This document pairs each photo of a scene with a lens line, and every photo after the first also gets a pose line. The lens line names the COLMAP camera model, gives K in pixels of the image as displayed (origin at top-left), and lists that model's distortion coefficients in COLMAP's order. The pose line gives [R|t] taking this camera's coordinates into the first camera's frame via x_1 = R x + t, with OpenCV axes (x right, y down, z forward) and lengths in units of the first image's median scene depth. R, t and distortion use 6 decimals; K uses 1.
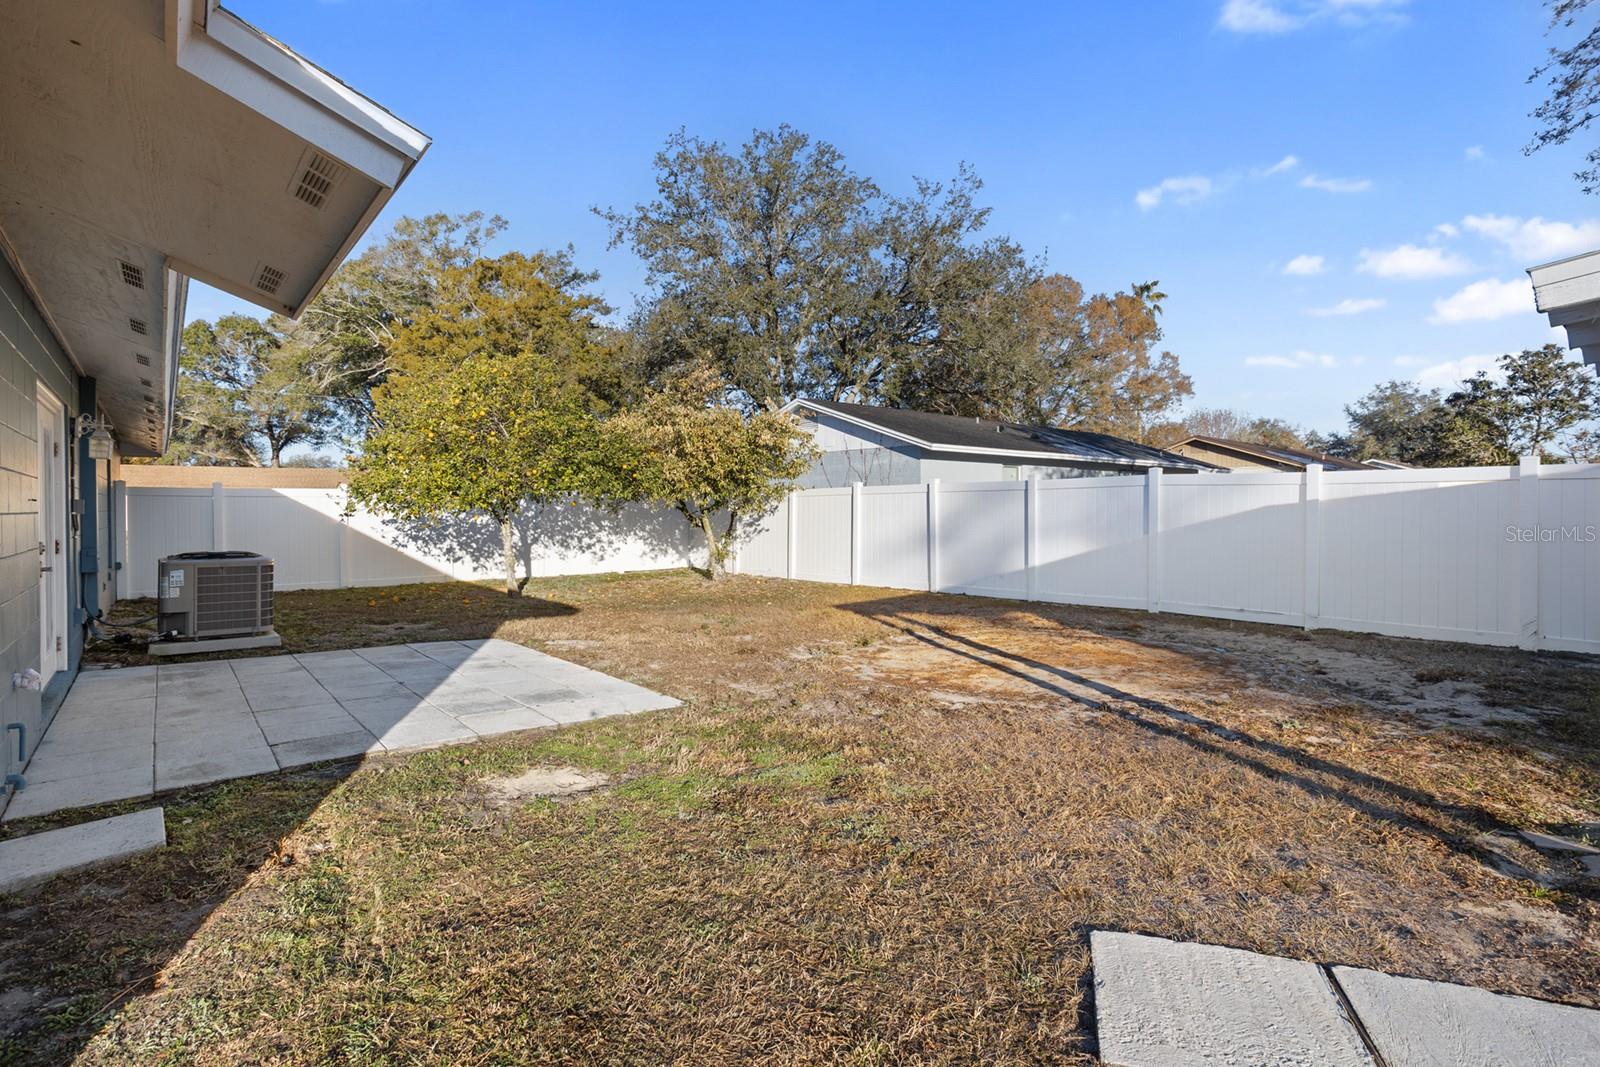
lens RADIAL K [[778.7, 0, 787.6], [0, 778.7, 507.0], [0, 0, 1]] dist [-0.056883, 0.031624]
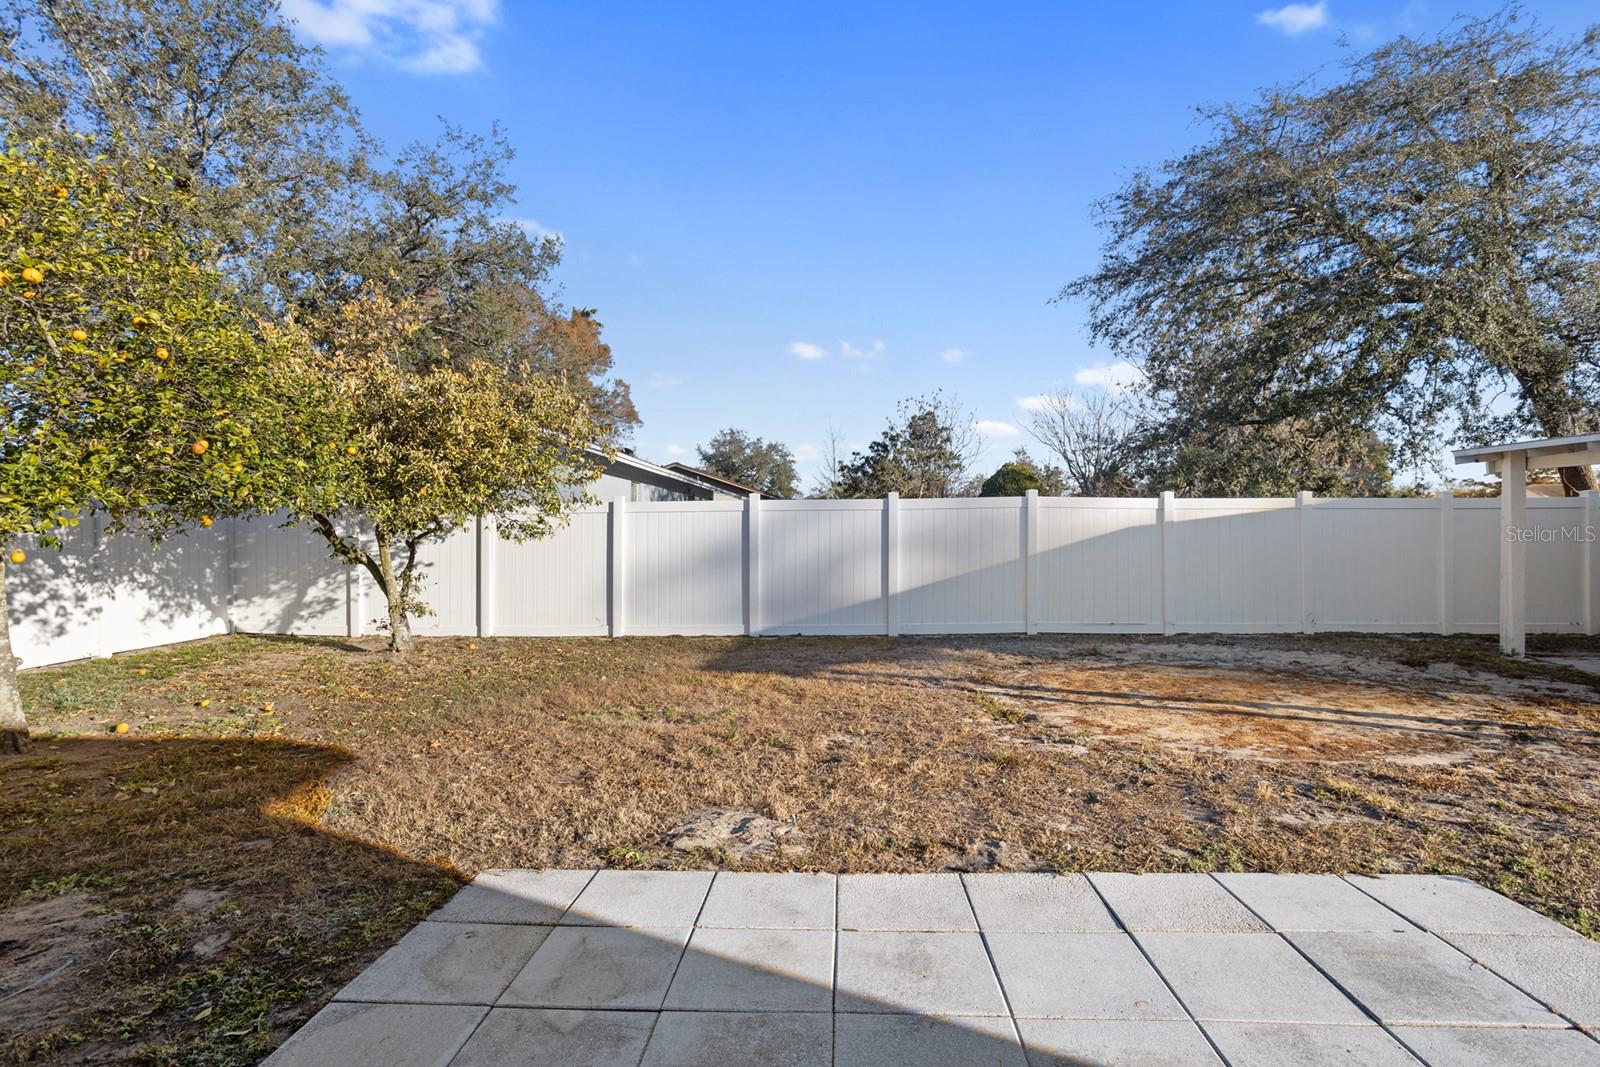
lens RADIAL K [[777.0, 0, 797.0], [0, 777.0, 527.6], [0, 0, 1]] dist [-0.052003, 0.031856]
pose [[0.676956, 0.002919, 0.736018, -0.277035], [0.000411, 0.999990, -0.004344, 0.002153], [-0.736023, 0.003243, 0.676948, 0.321630]]
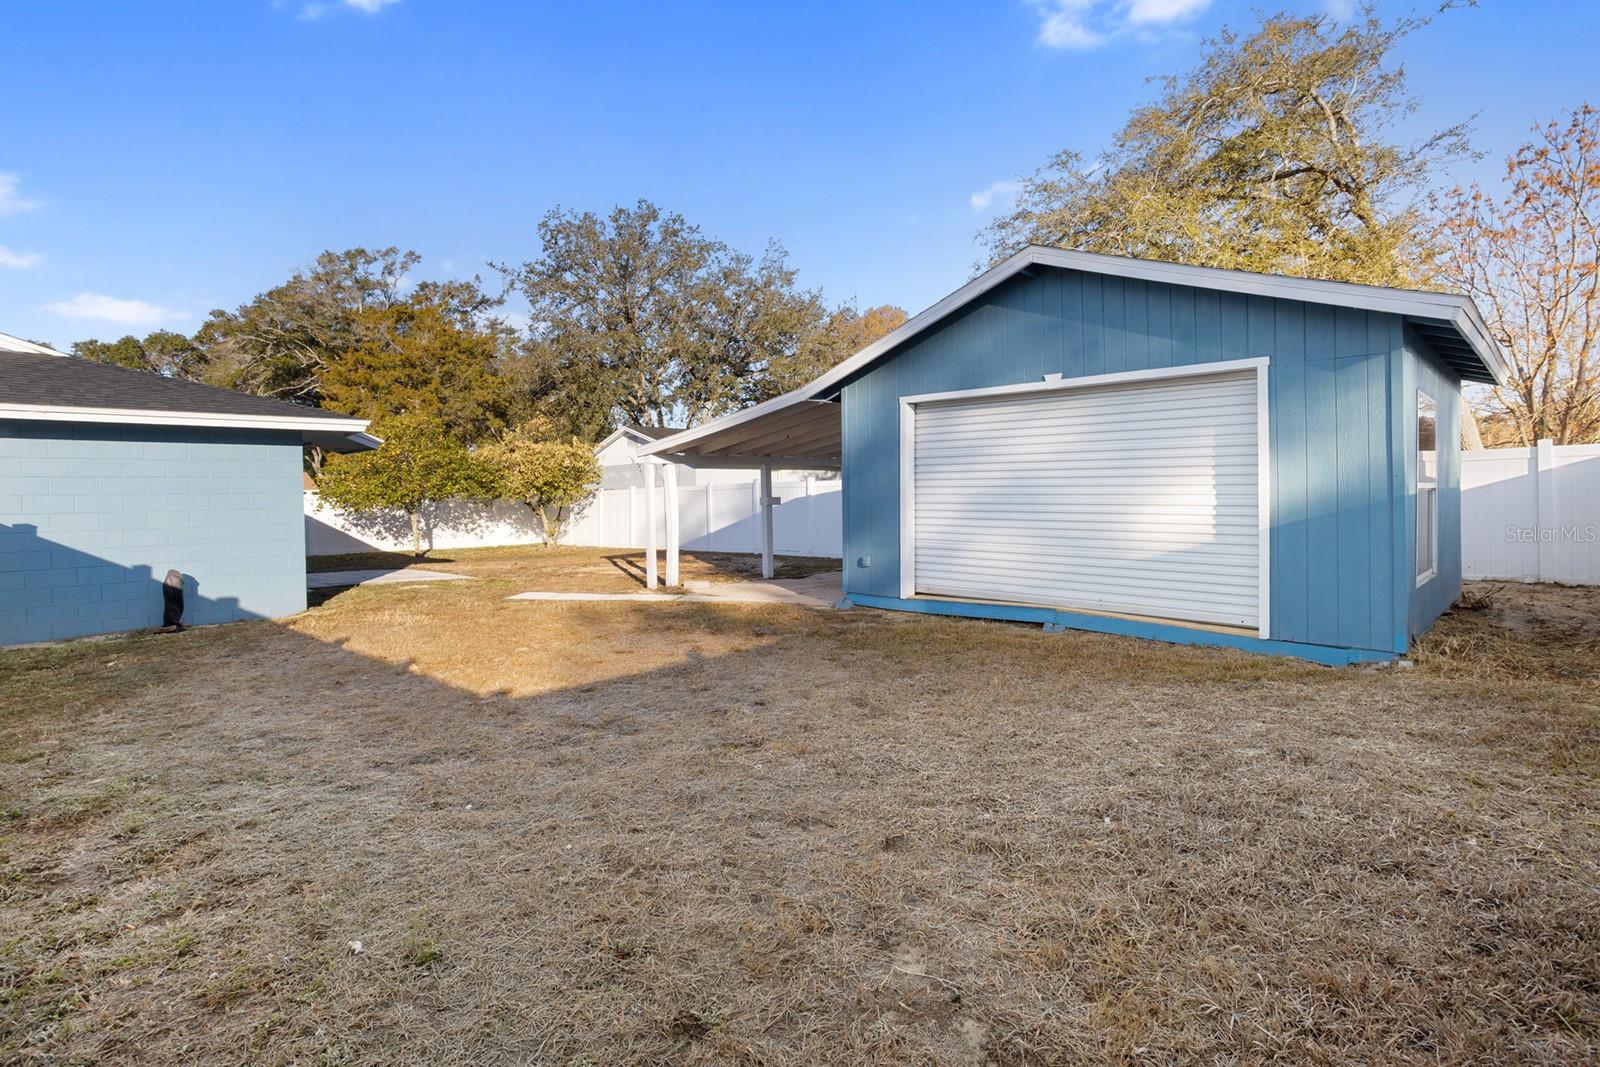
lens RADIAL K [[784.2, 0, 794.3], [0, 784.2, 497.5], [0, 0, 1]] dist [-0.056117, 0.031634]
pose [[0.995723, -0.015686, 0.091048, 0.232914], [0.015791, 0.999875, -0.000441, -0.001382], [-0.091030, 0.001876, 0.995846, -0.572745]]
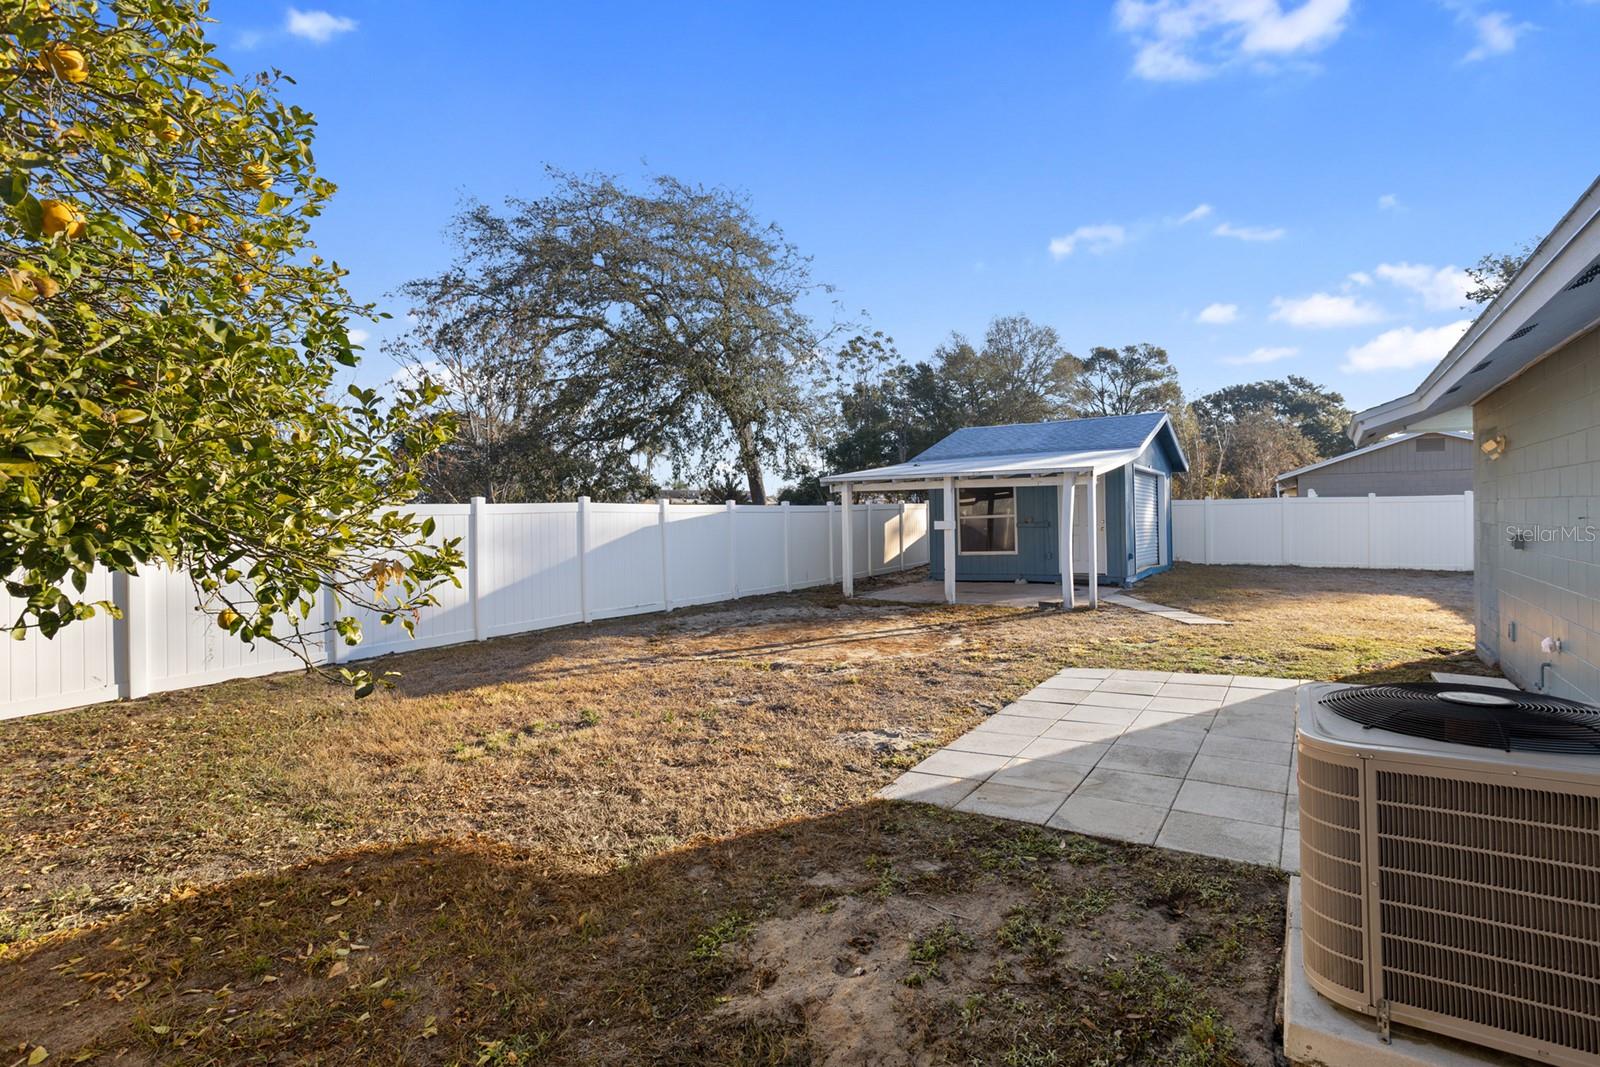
lens RADIAL K [[770.5, 0, 800.5], [0, 770.5, 525.8], [0, 0, 1]] dist [-0.057713, 0.028456]
pose [[-0.273357, -0.005490, 0.961897, -0.425062], [0.019435, 0.999748, 0.011229, -0.007300], [-0.961716, 0.021764, -0.273181, 0.593649]]
